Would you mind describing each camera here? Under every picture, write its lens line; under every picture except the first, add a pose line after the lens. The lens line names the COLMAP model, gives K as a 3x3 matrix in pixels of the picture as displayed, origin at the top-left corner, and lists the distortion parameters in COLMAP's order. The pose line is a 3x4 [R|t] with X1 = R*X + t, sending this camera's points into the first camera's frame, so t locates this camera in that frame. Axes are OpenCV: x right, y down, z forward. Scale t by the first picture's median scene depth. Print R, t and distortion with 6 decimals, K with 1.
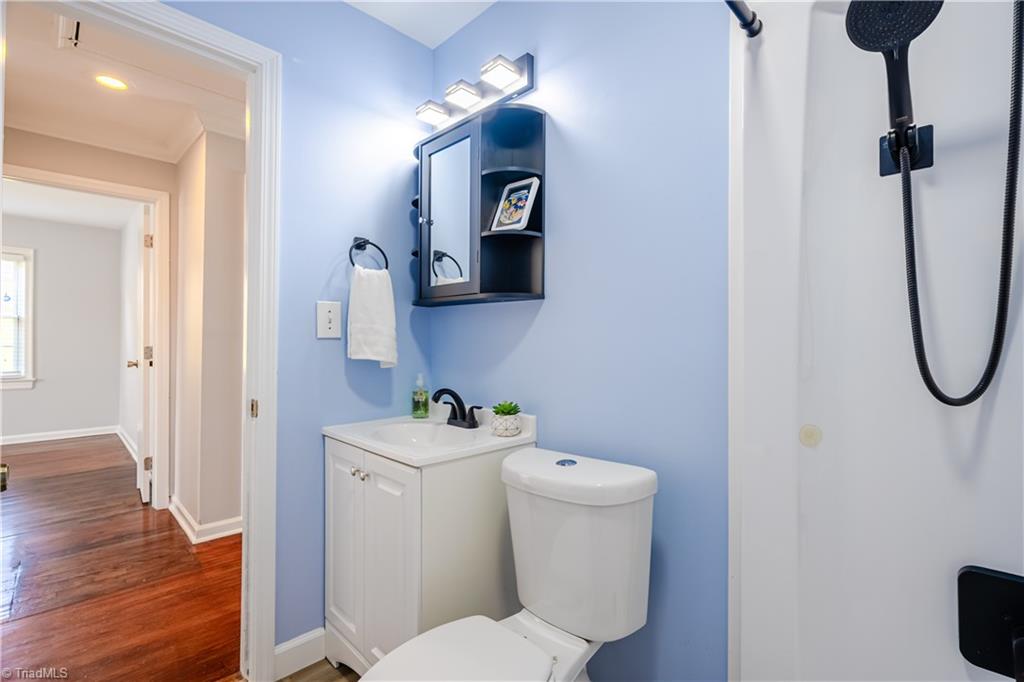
lens RADIAL K [[471.7, 0, 517.6], [0, 471.7, 341.7], [0, 0, 1]] dist [-0.000148, 0.000779]
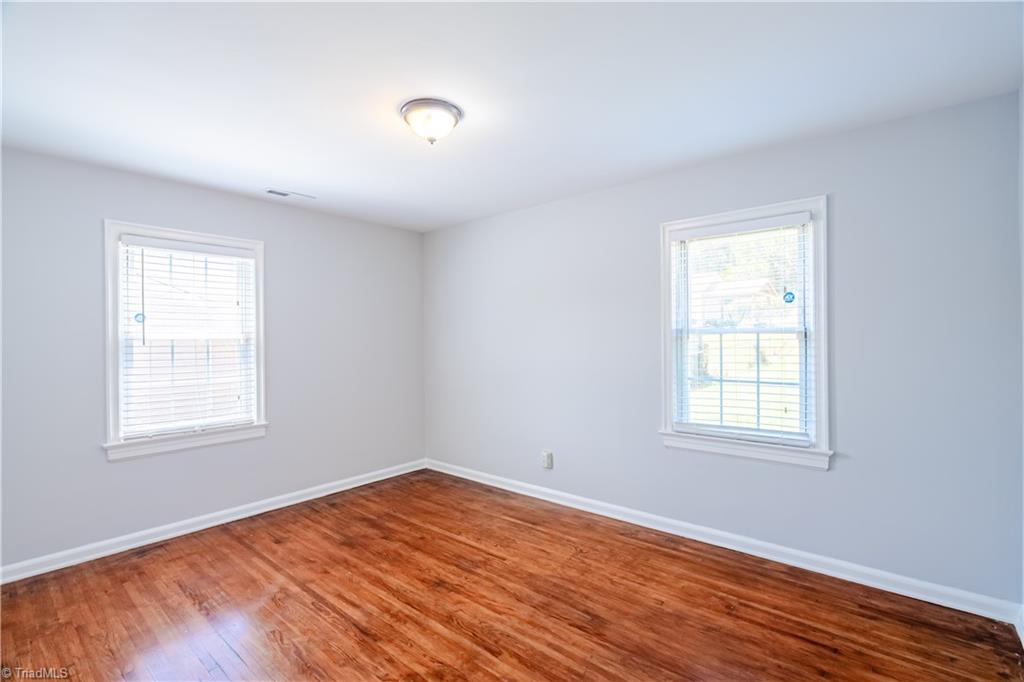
lens RADIAL K [[471.7, 0, 517.3], [0, 471.7, 342.7], [0, 0, 1]] dist [-0.000148, 0.000779]
pose [[0.092013, -0.009505, -0.995712, -0.557929], [0.020706, 0.999756, -0.007630, -0.040315], [0.995543, -0.019915, 0.092187, 0.627203]]
